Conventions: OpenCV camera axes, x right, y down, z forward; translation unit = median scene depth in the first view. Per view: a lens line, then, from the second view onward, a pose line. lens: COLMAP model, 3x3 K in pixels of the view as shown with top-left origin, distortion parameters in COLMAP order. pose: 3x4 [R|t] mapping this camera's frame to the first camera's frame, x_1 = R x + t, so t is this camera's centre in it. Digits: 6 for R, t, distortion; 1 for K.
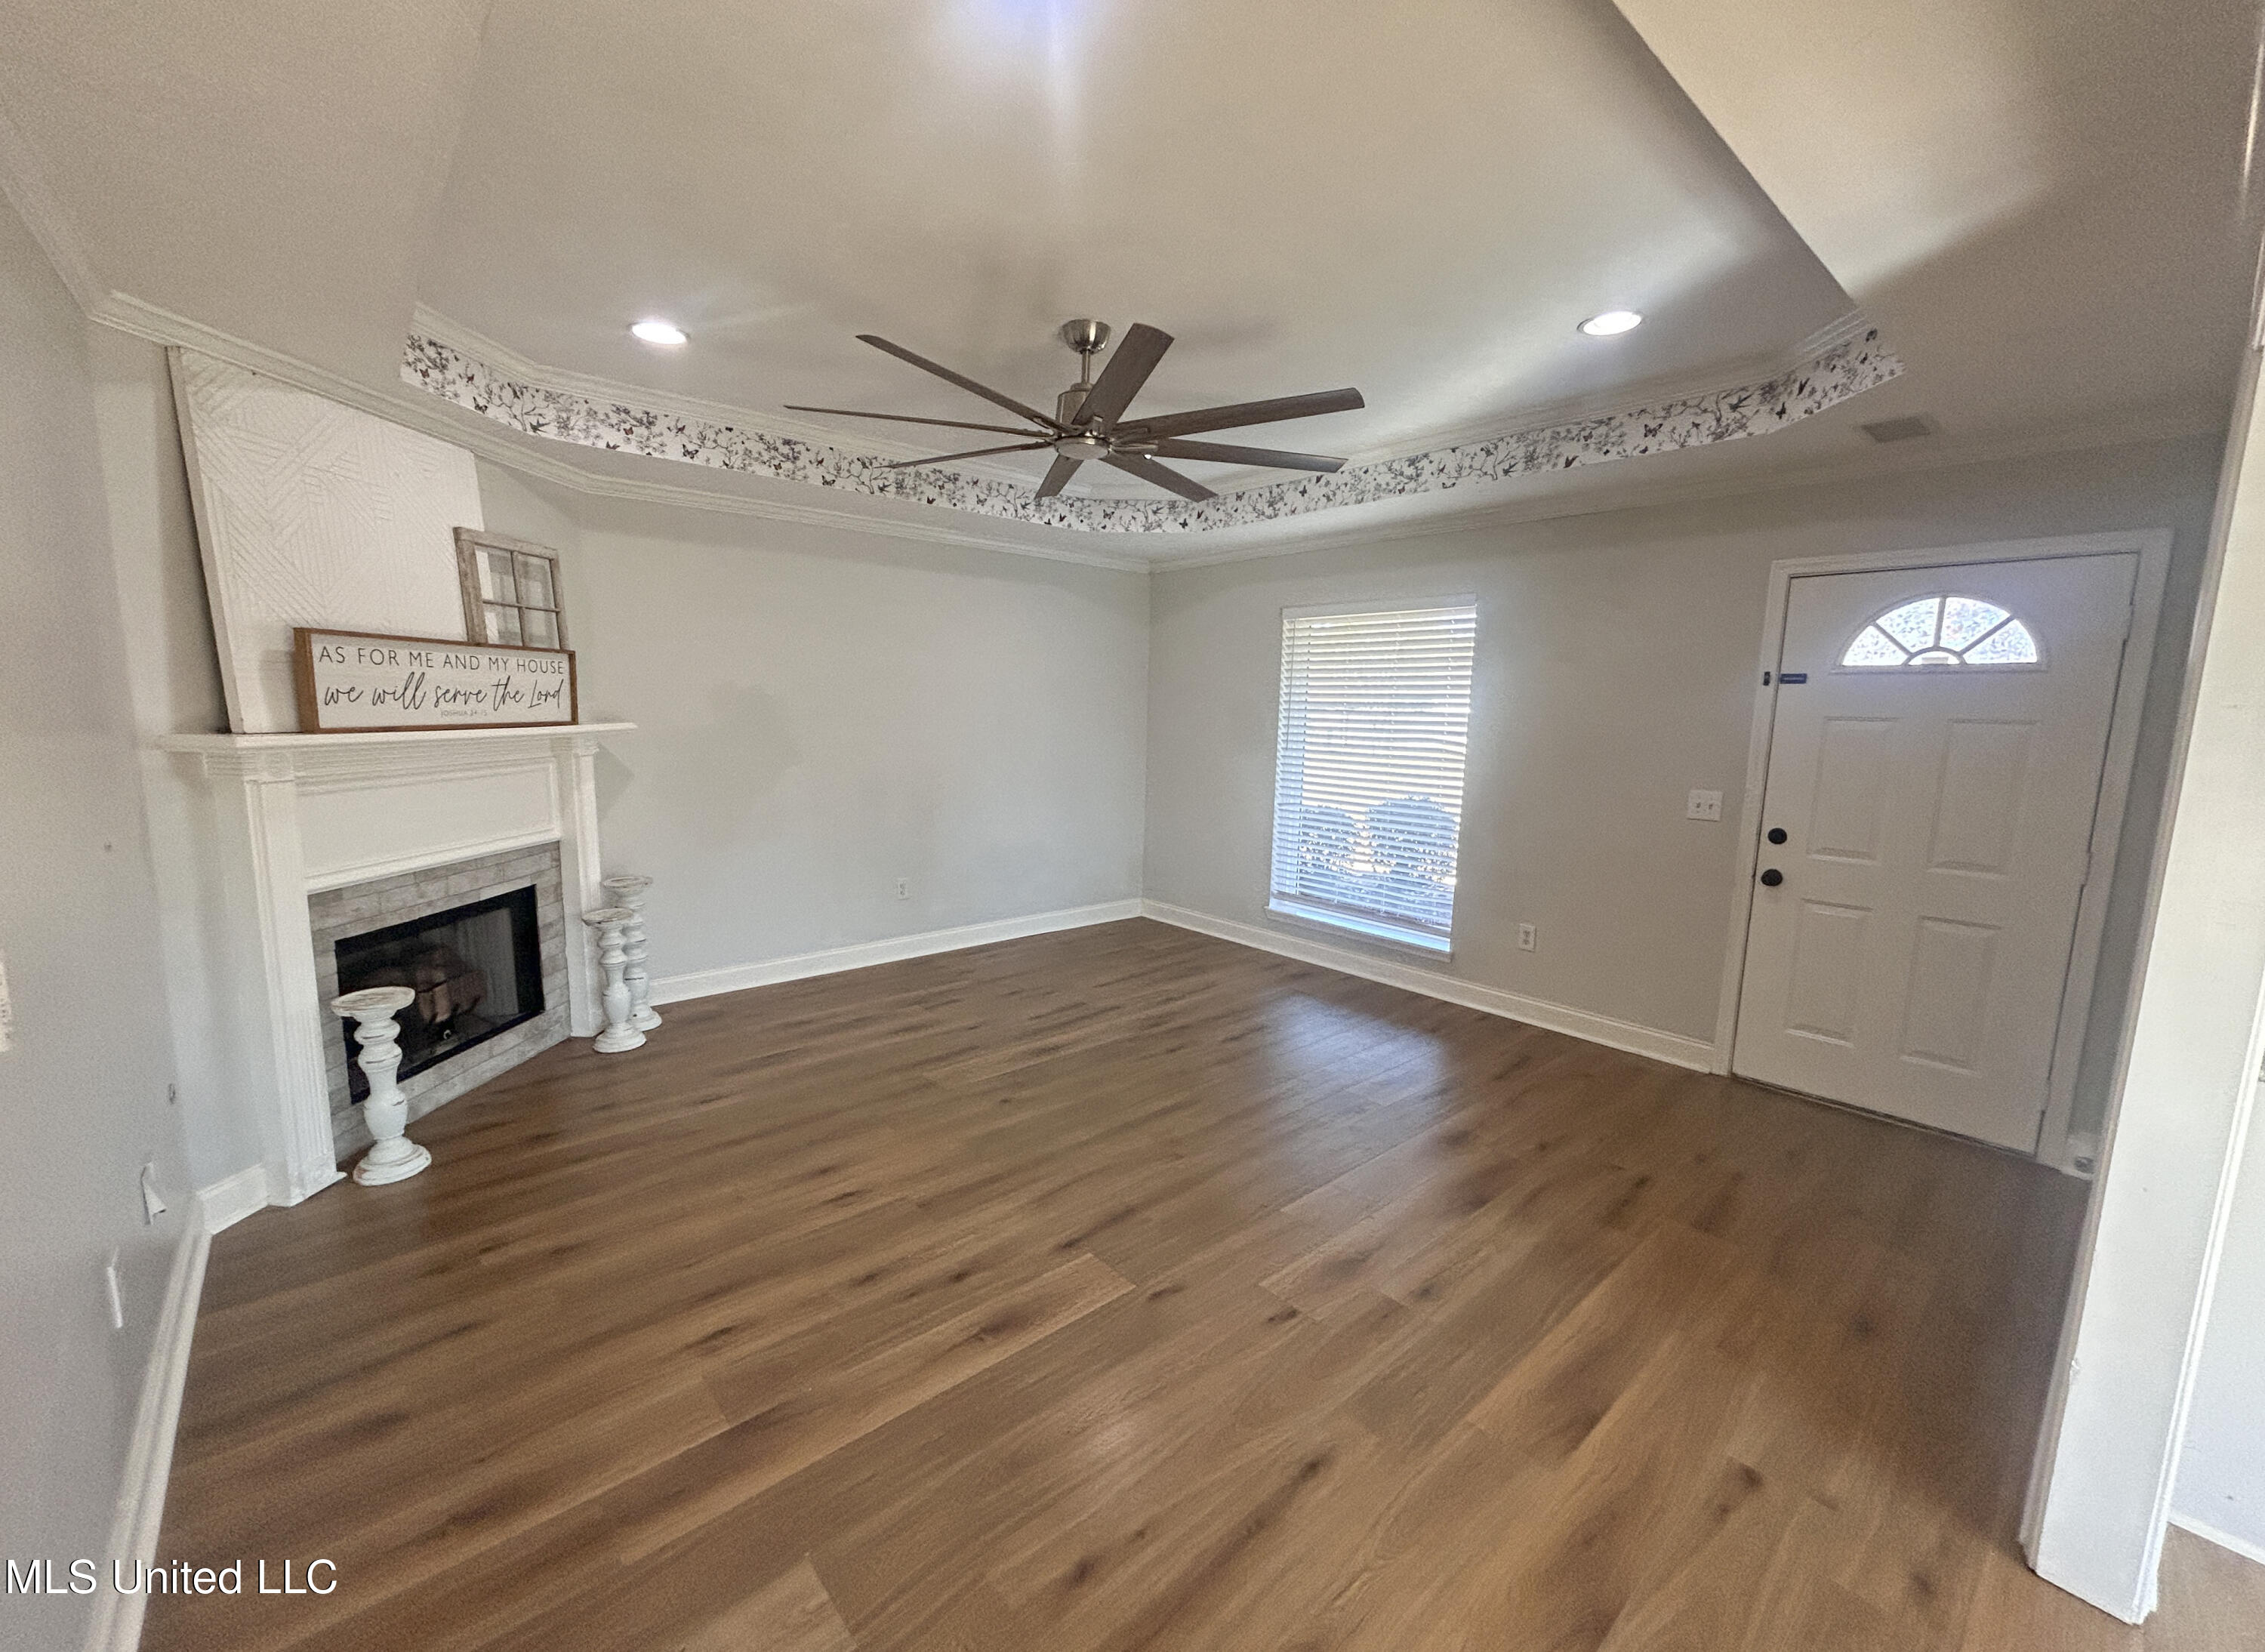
lens RADIAL K [[916.4, 0, 1121.3], [0, 916.4, 843.3], [0, 0, 1]] dist [-0.002230, 0.000873]
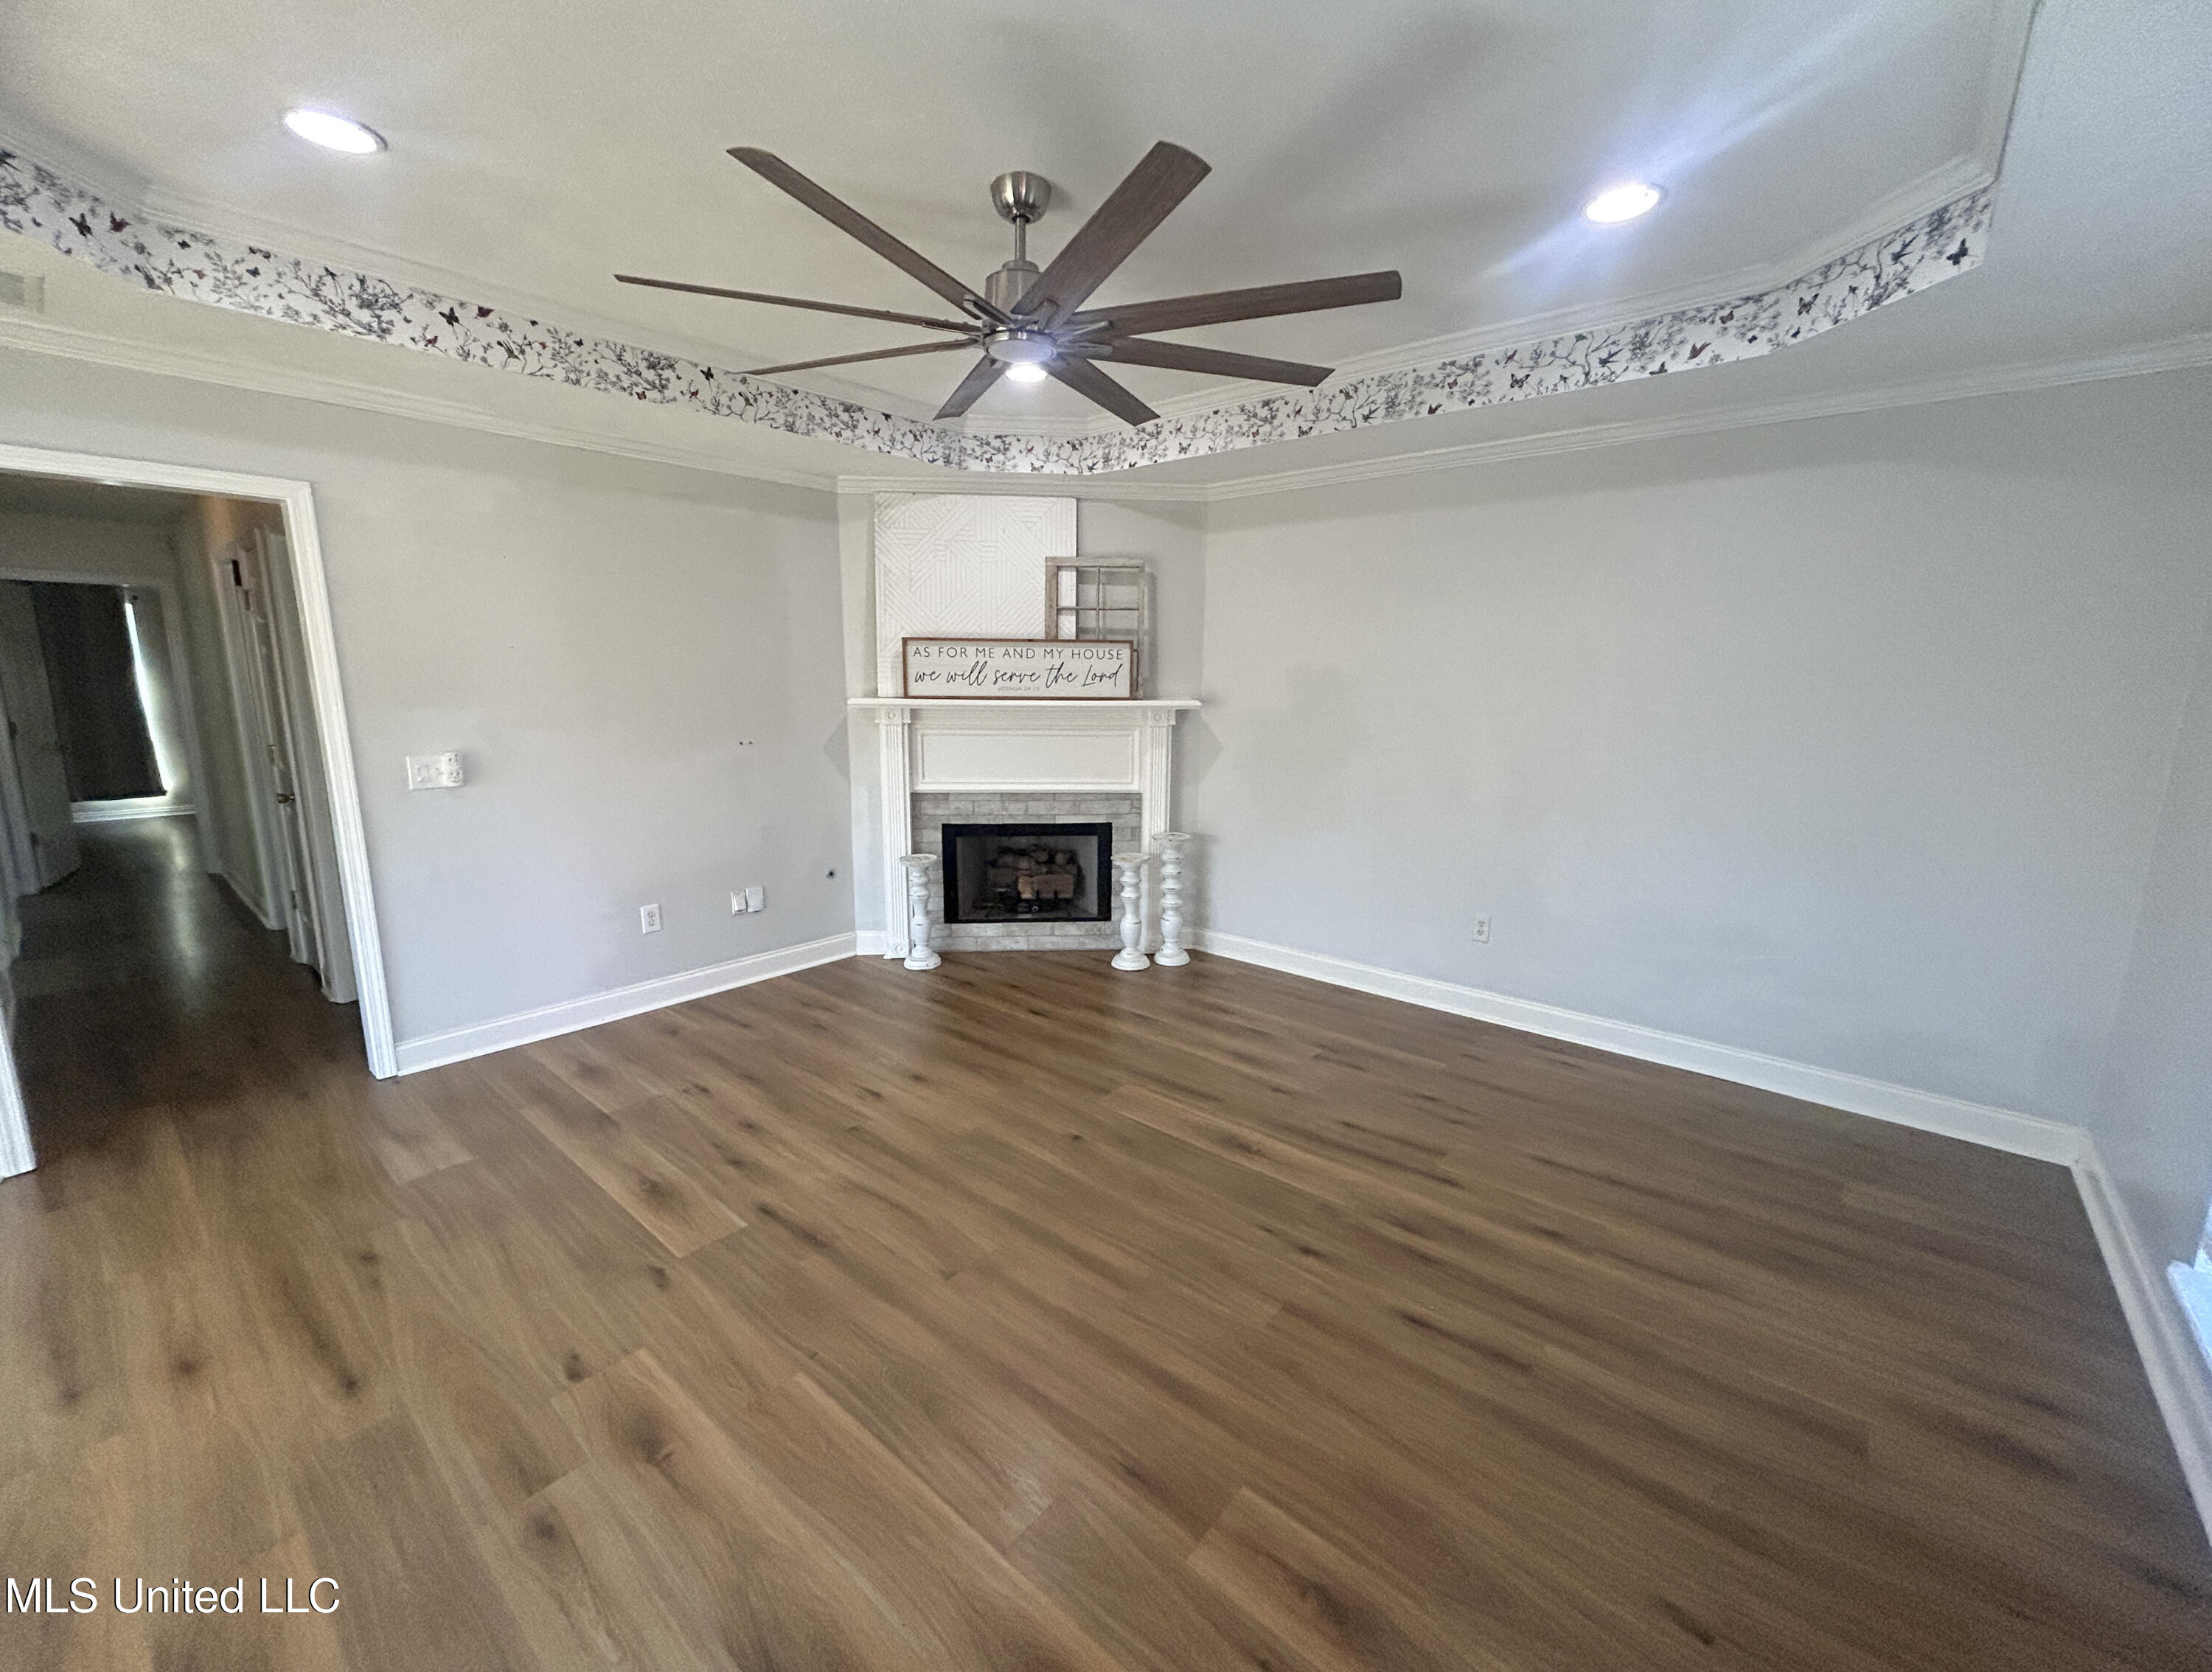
lens RADIAL K [[898.9, 0, 1101.3], [0, 898.9, 841.7], [0, 0, 1]] dist [0.001168, 0.000463]
pose [[0.143348, 0.167080, -0.975467, 0.683930], [-0.157733, 0.976904, 0.144147, -0.123998], [0.977022, 0.133200, 0.166391, 0.870338]]
